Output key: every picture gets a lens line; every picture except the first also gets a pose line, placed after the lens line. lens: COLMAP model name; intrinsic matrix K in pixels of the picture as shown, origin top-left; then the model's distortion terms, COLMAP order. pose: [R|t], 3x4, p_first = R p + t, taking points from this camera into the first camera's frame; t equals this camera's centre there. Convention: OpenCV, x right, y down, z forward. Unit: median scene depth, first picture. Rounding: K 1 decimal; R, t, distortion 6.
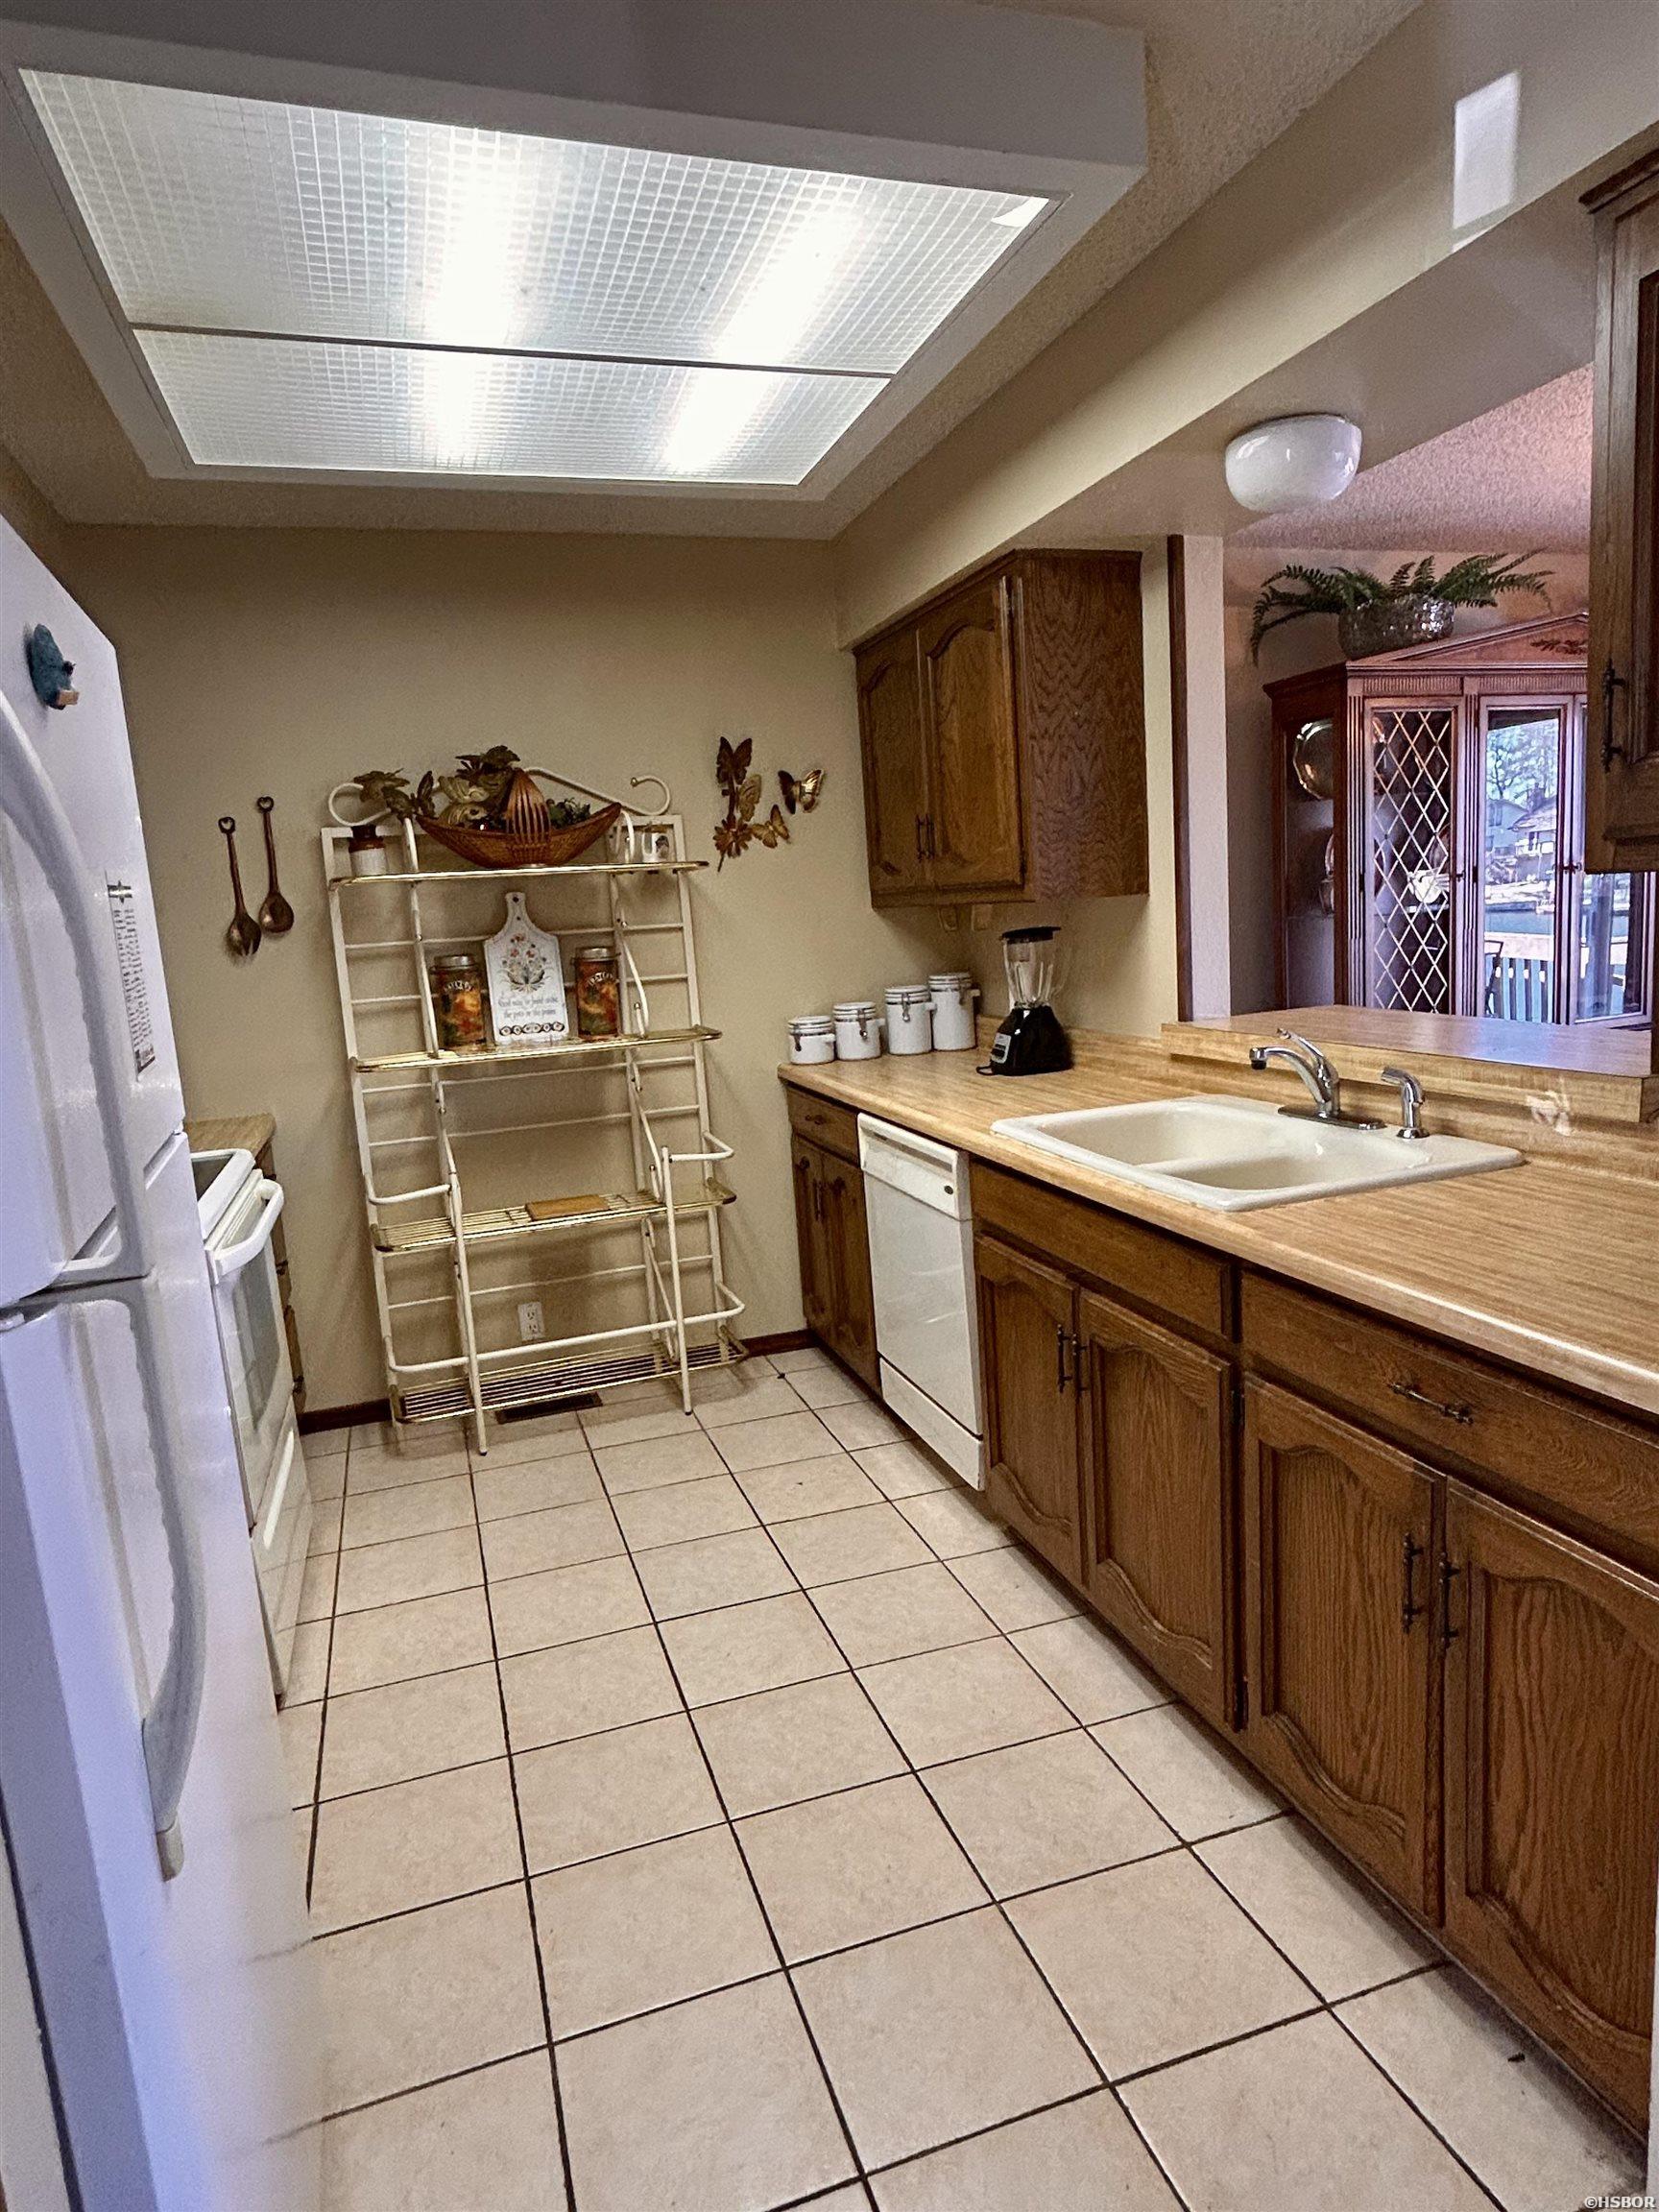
lens RADIAL K [[1286.8, 0, 828.3], [0, 1286.8, 1109.5], [0, 0, 1]] dist [-0.001190, -0.000434]
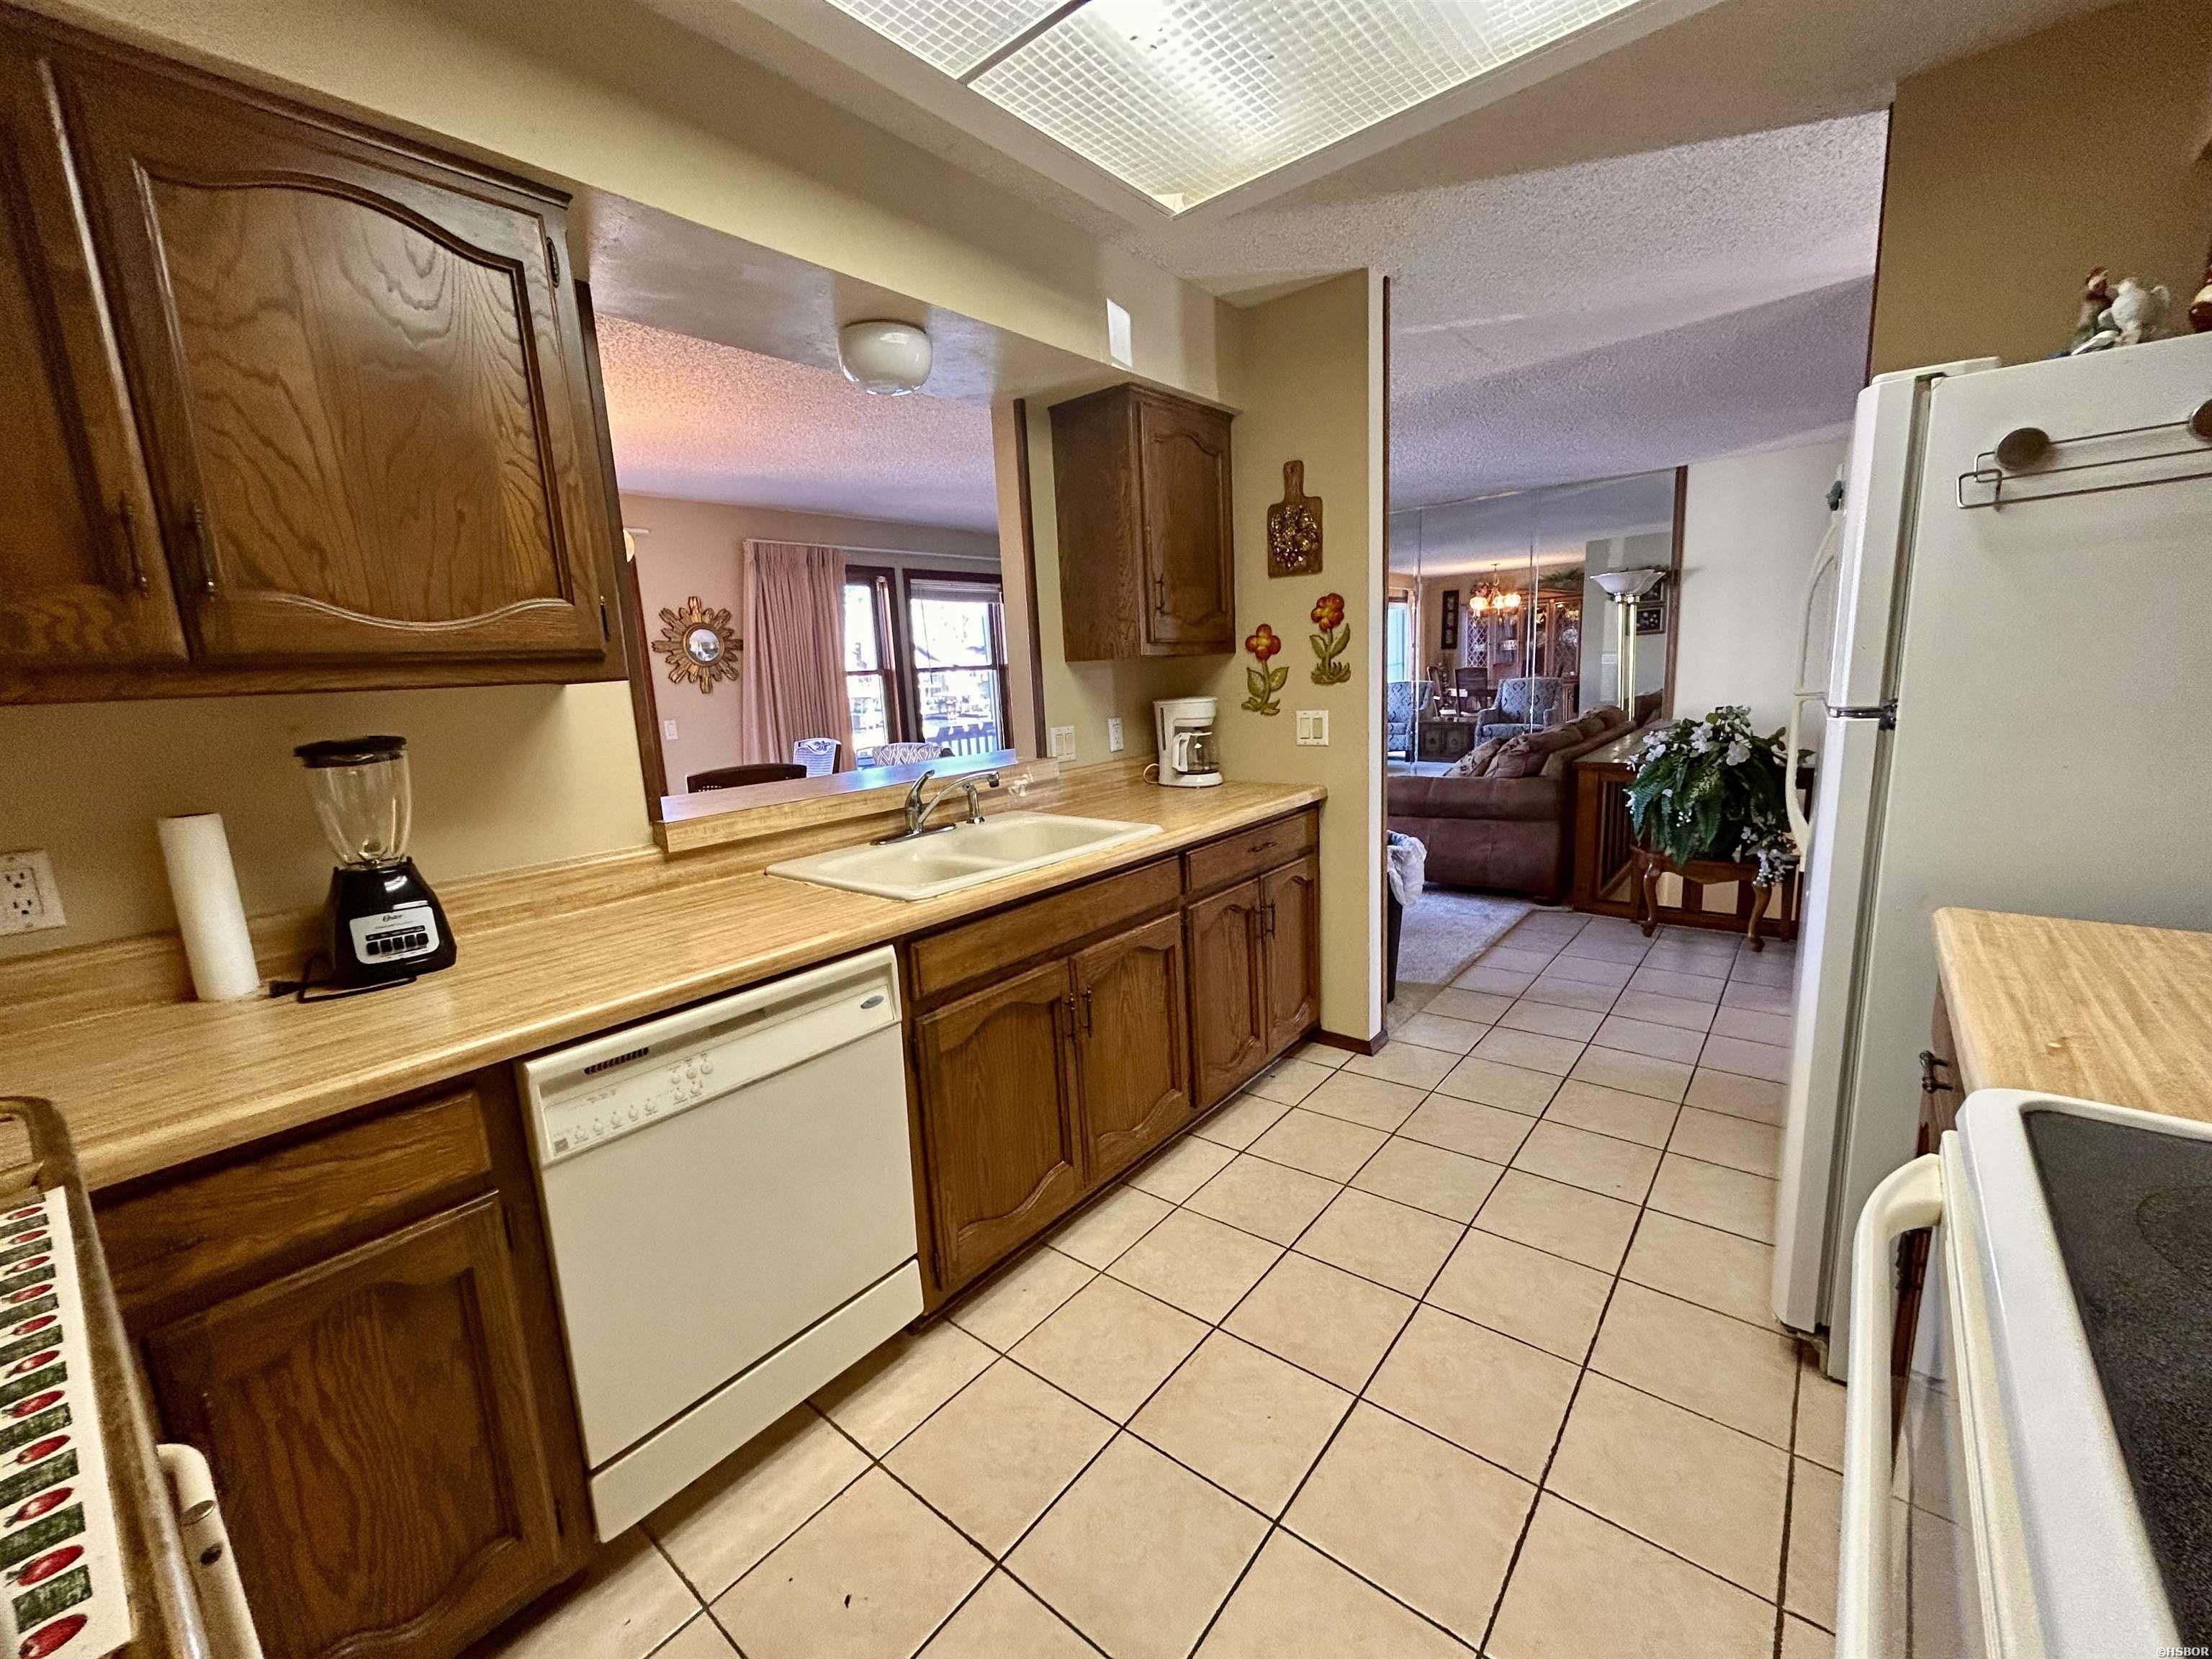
lens RADIAL K [[894.2, 0, 1108.2], [0, 894.2, 826.4], [0, 0, 1]] dist [0.004698, -0.000551]
pose [[-0.530969, -0.055393, 0.845579, -0.642498], [0.218195, 0.955277, 0.199591, -0.175617], [-0.818818, 0.290478, -0.495137, 1.521336]]
